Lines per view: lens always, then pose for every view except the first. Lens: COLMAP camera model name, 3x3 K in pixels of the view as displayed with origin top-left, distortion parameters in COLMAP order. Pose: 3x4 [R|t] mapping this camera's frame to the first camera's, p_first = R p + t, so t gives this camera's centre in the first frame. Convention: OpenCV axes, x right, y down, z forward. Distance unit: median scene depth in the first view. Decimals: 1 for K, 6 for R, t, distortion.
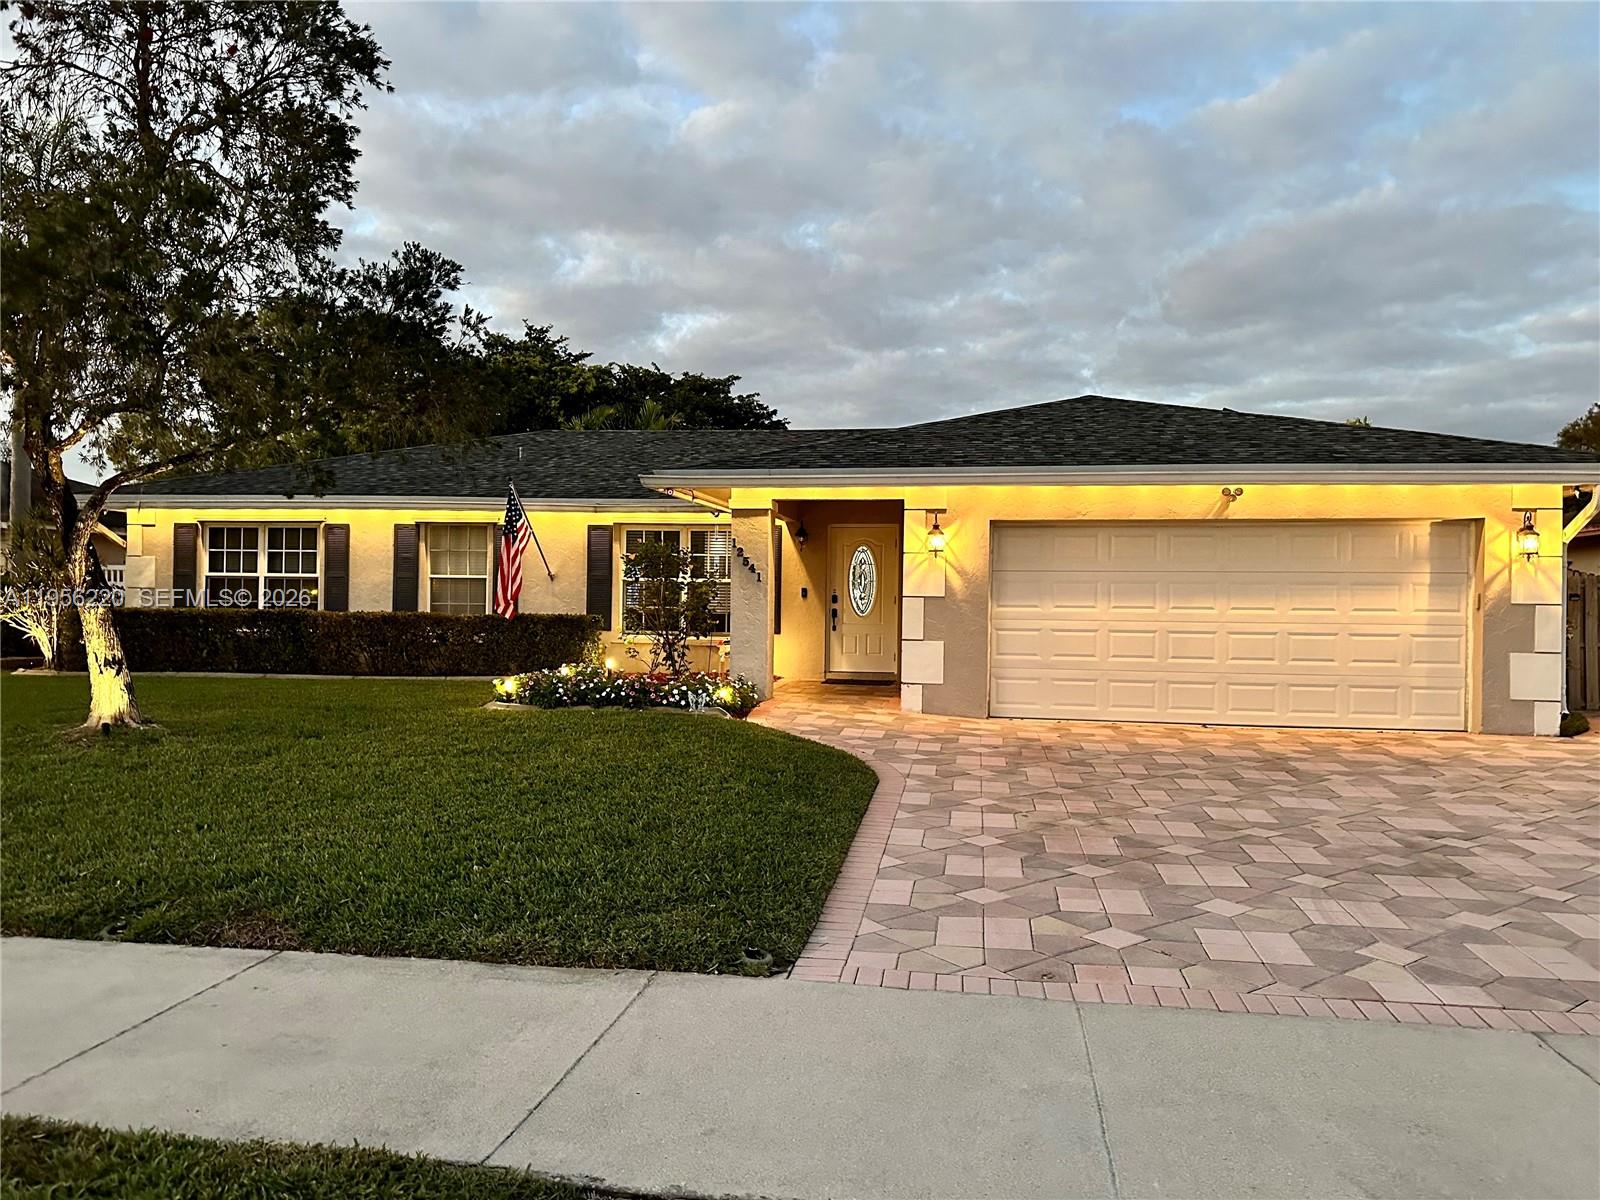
lens RADIAL K [[1103.9, 0, 798.7], [0, 1103.9, 611.7], [0, 0, 1]] dist [0.086713, -0.097017]
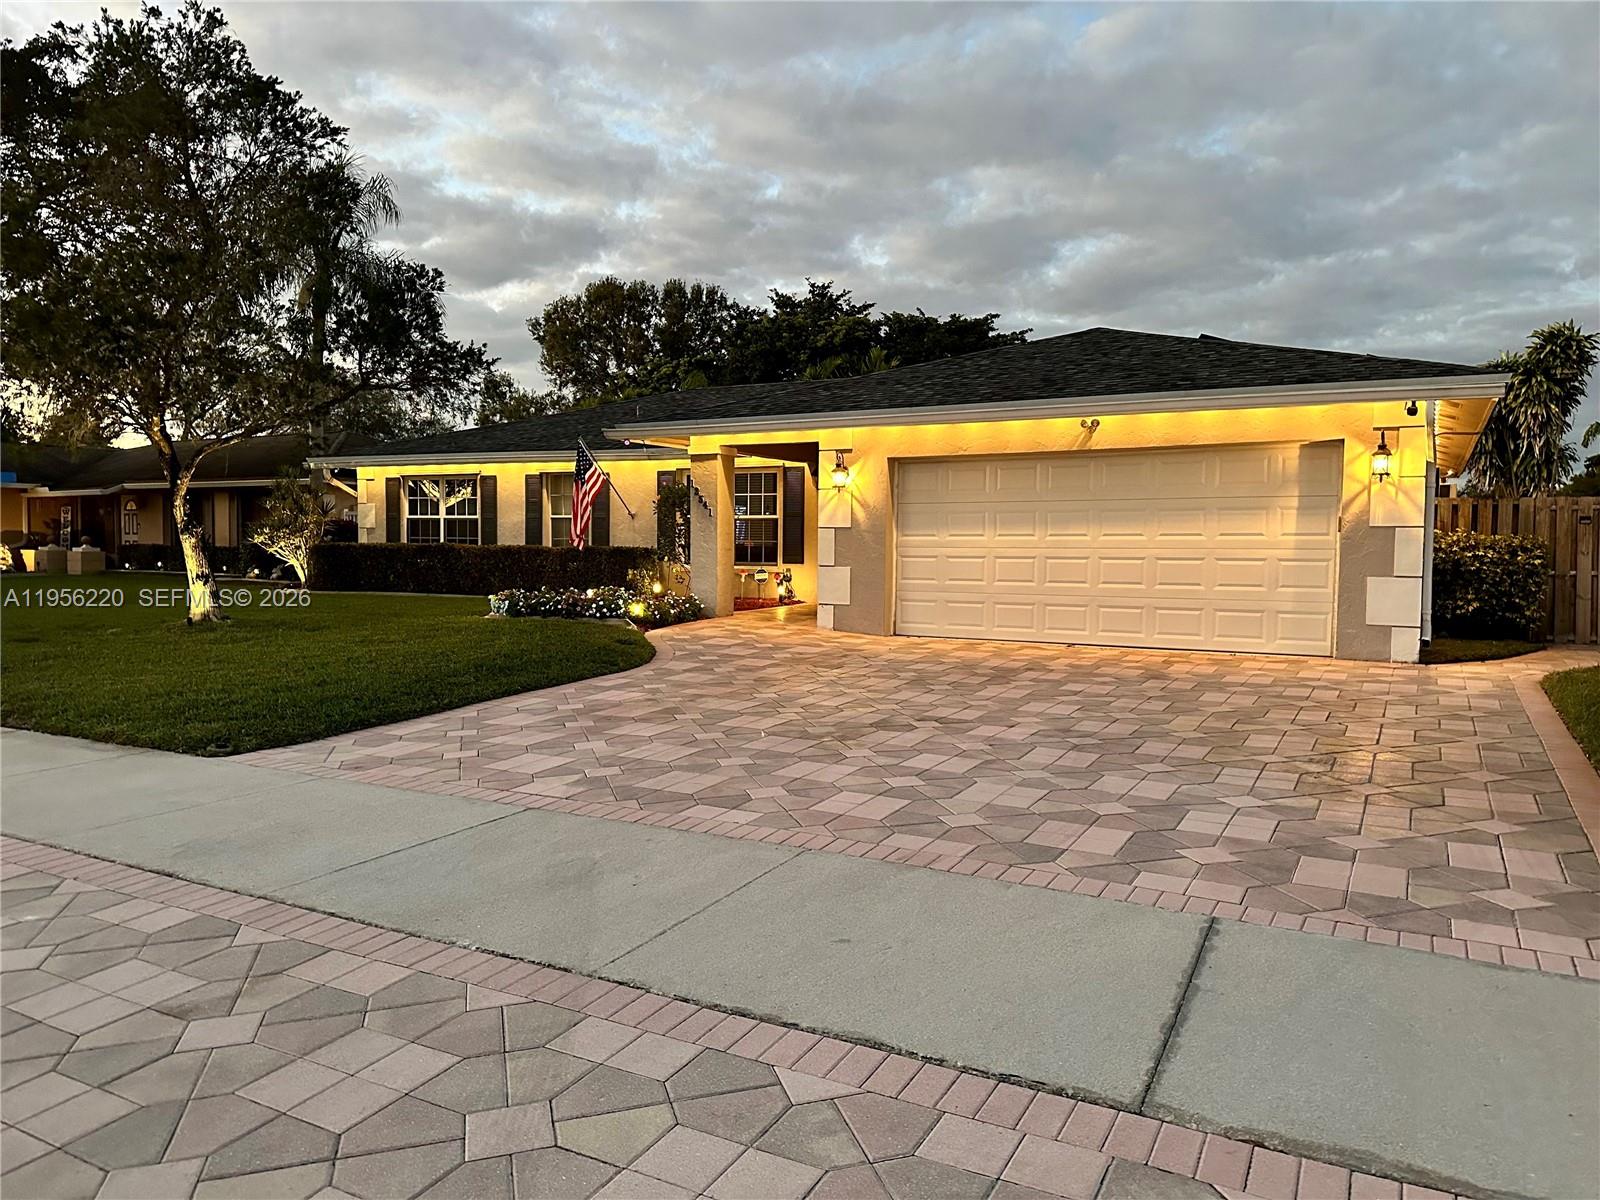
lens RADIAL K [[1090.0, 0, 816.6], [0, 1090.0, 601.8], [0, 0, 1]] dist [0.094433, -0.097466]
pose [[0.945488, 0.010005, -0.325503, 0.459051], [0.005564, 0.998886, 0.046865, 0.009773], [0.325609, -0.046121, 0.944379, -0.062625]]
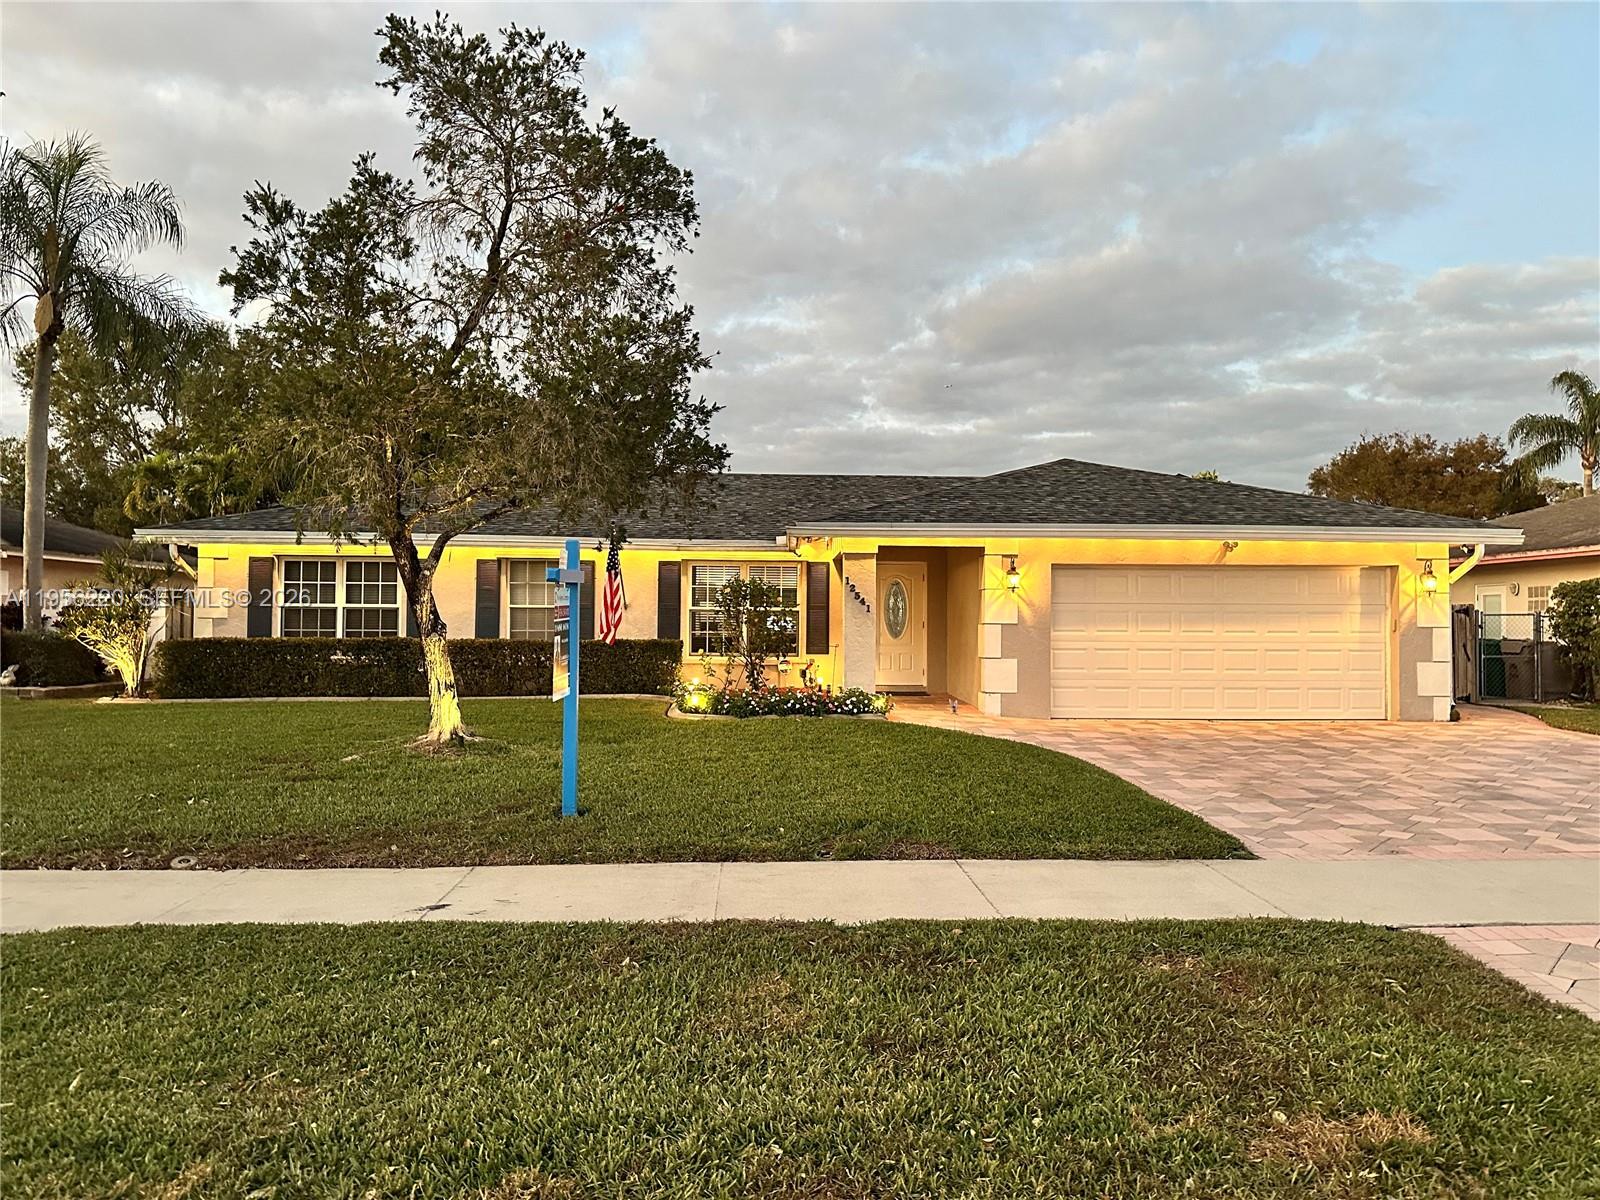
lens RADIAL K [[1120.3, 0, 800.0], [0, 1120.3, 600.0], [0, 0, 1]] dist [0.096904, -0.117145]
pose [[0.979539, -0.003298, 0.201228, -0.370335], [0.008076, 0.999705, -0.022927, -0.013239], [-0.201093, 0.024083, 0.979276, -0.212947]]
